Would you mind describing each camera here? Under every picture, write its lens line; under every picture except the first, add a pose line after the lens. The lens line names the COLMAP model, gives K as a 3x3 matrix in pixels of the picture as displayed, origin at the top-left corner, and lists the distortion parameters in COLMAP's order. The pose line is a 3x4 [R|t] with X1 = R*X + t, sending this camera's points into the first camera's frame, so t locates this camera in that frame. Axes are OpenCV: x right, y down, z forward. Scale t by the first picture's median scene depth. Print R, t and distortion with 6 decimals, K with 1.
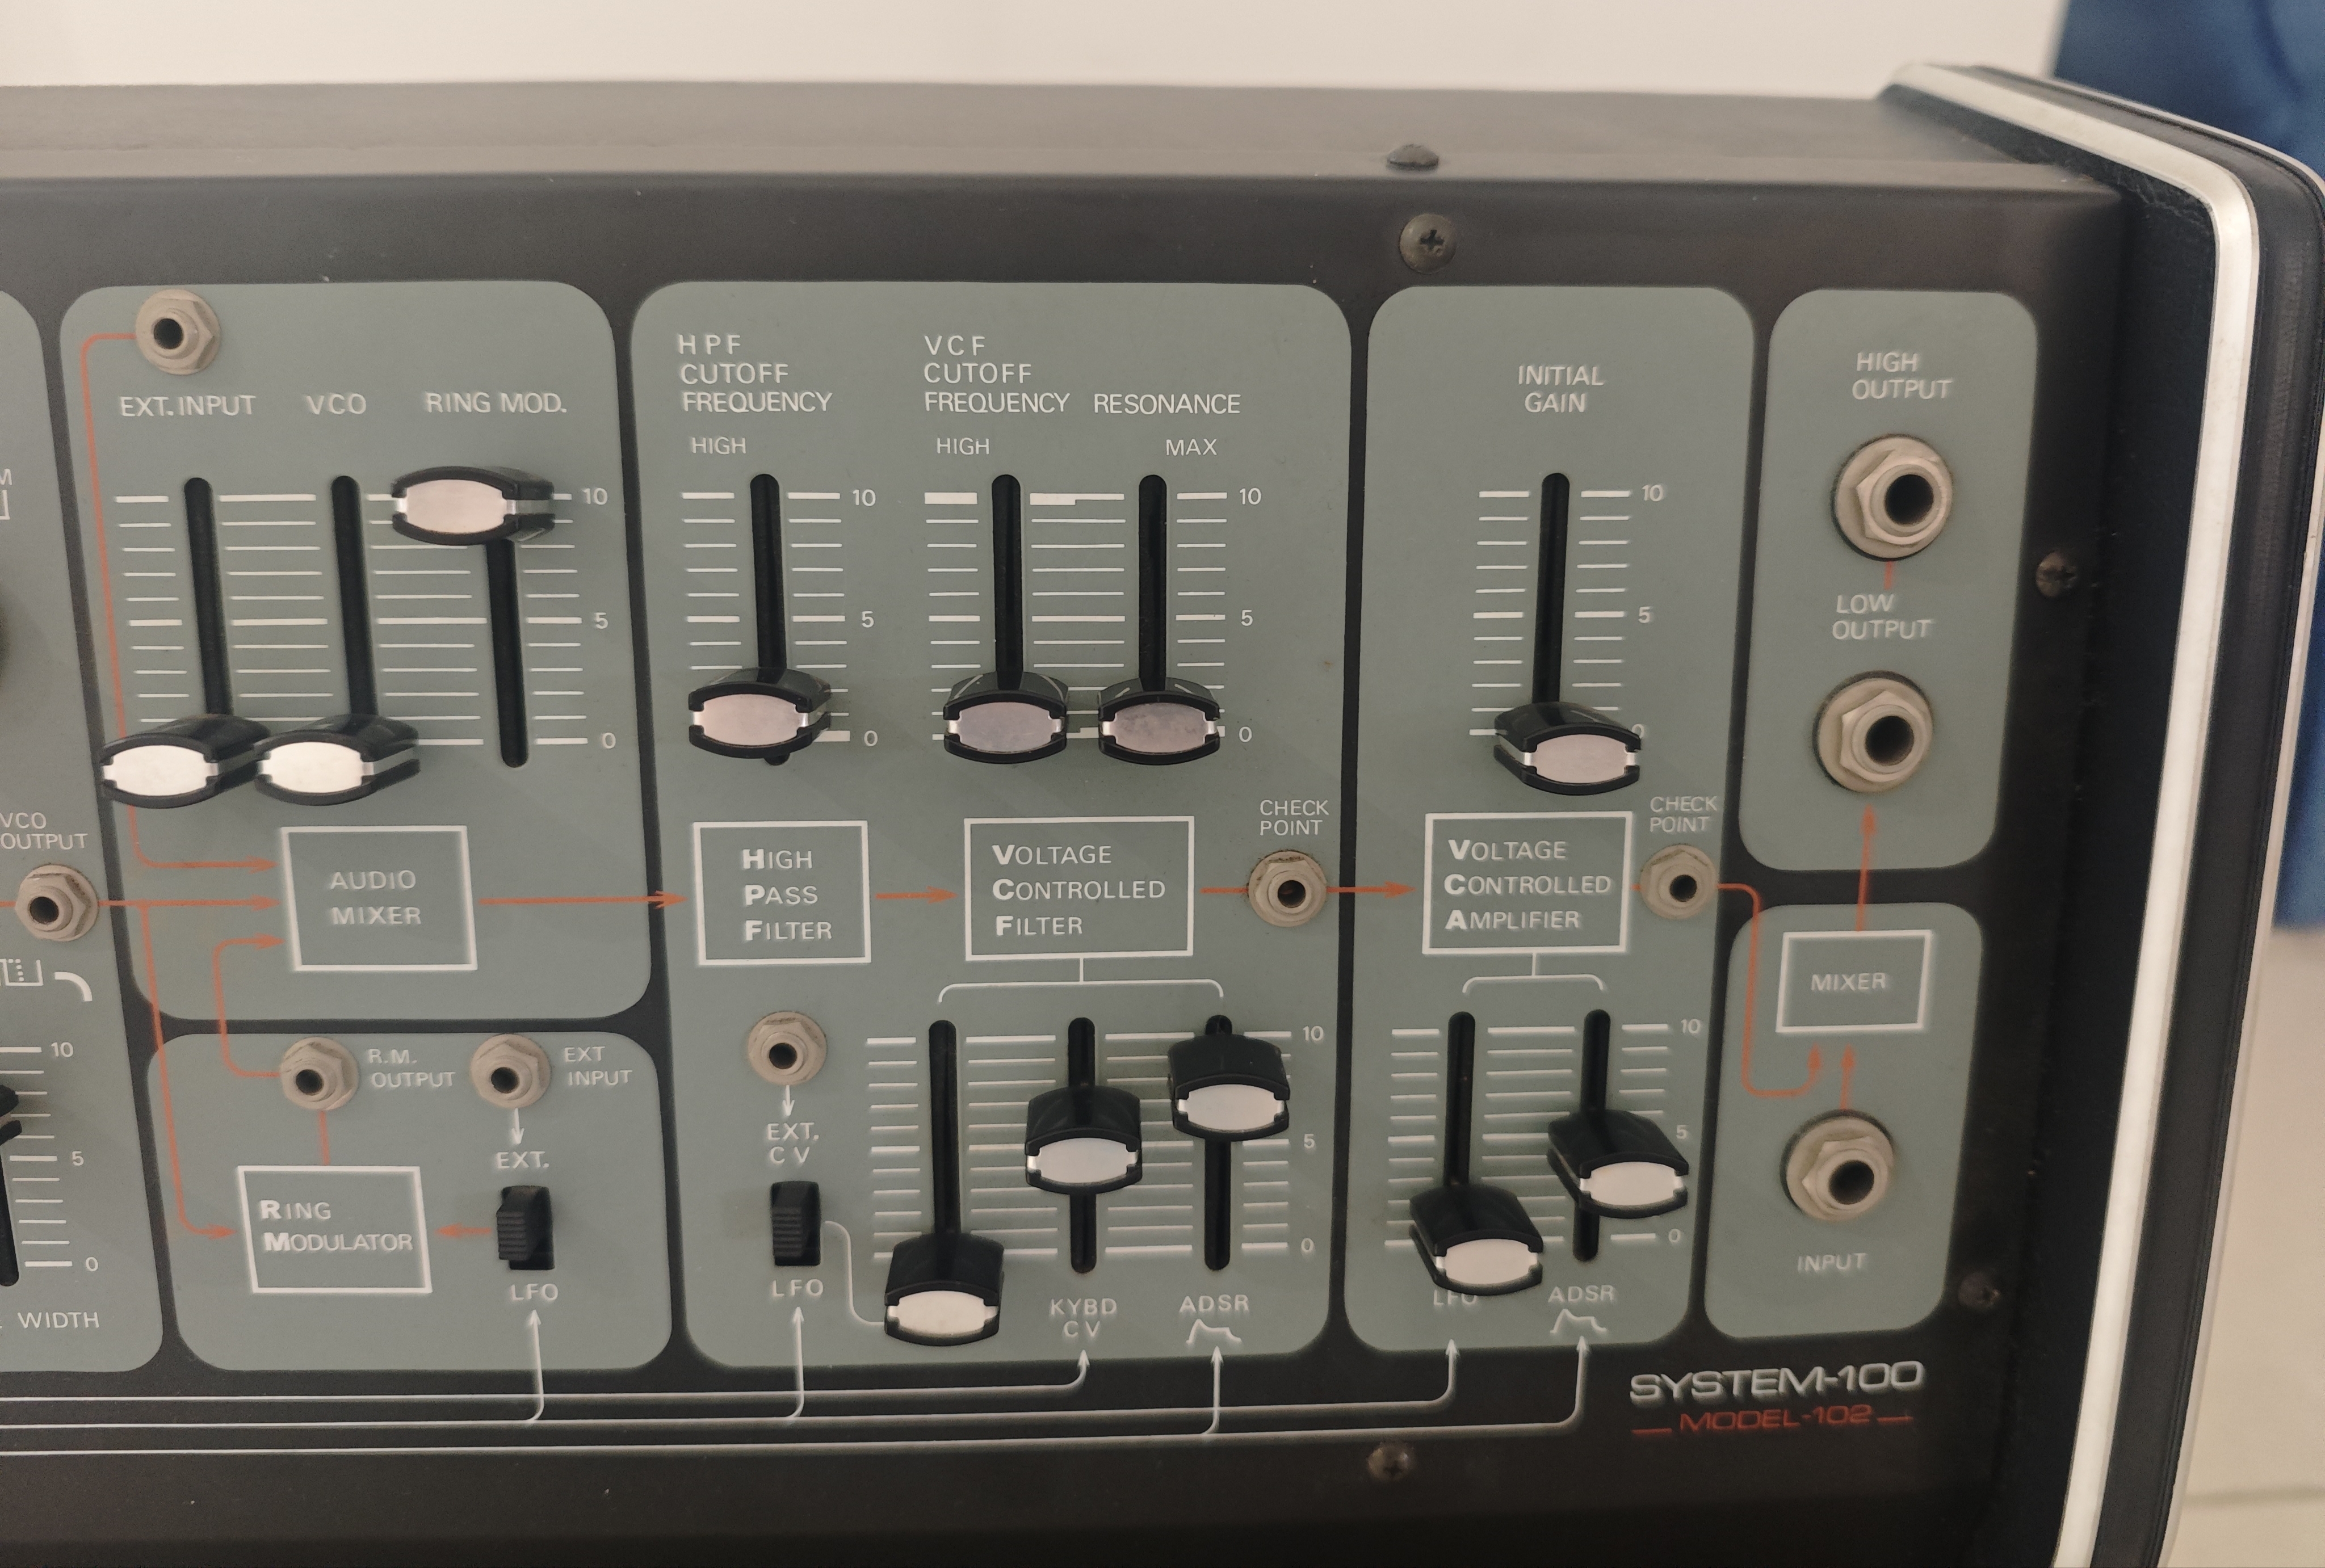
lens RADIAL K [[1978.0, 0, 1149.9], [0, 1978.0, 746.3], [0, 0, 1]] dist [-0.029498, -0.060955]
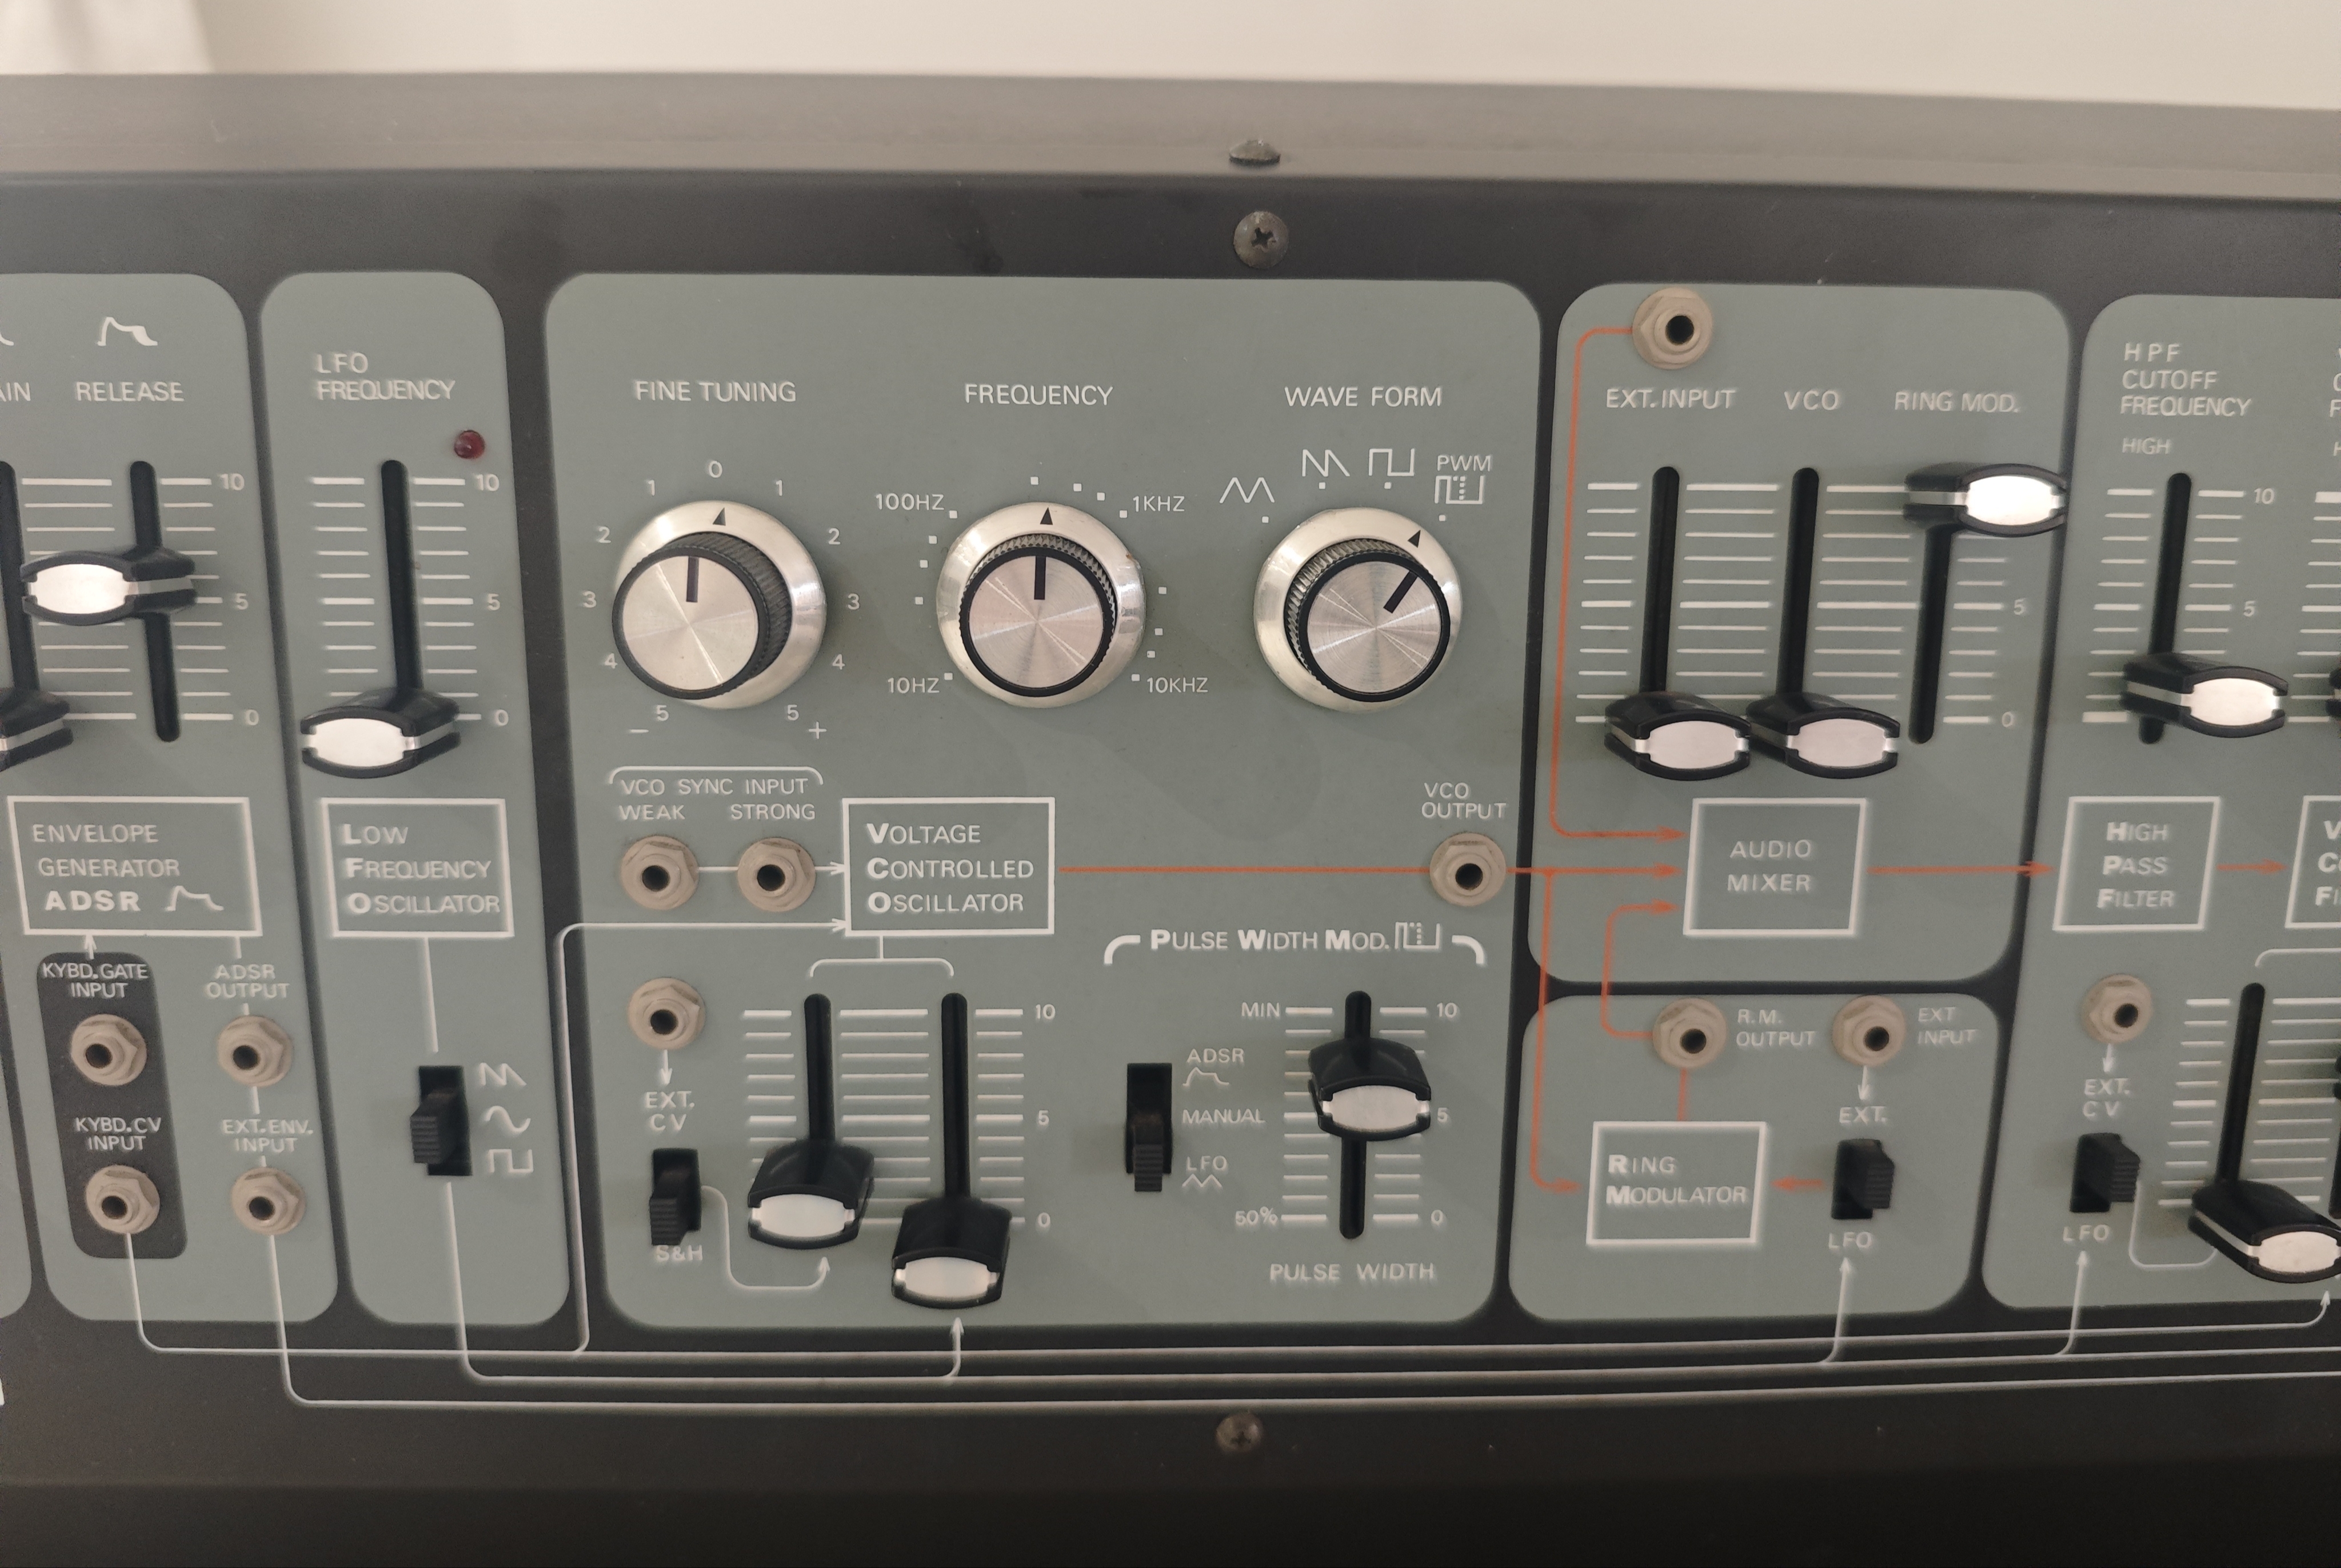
lens RADIAL K [[1929.7, 0, 1133.0], [0, 1929.7, 687.6], [0, 0, 1]] dist [-0.086041, 0.000422]
pose [[0.999495, 0.010227, -0.030096, -0.664197], [-0.010868, 0.999716, -0.021205, 0.006260], [0.029870, 0.021521, 0.999322, -0.033172]]
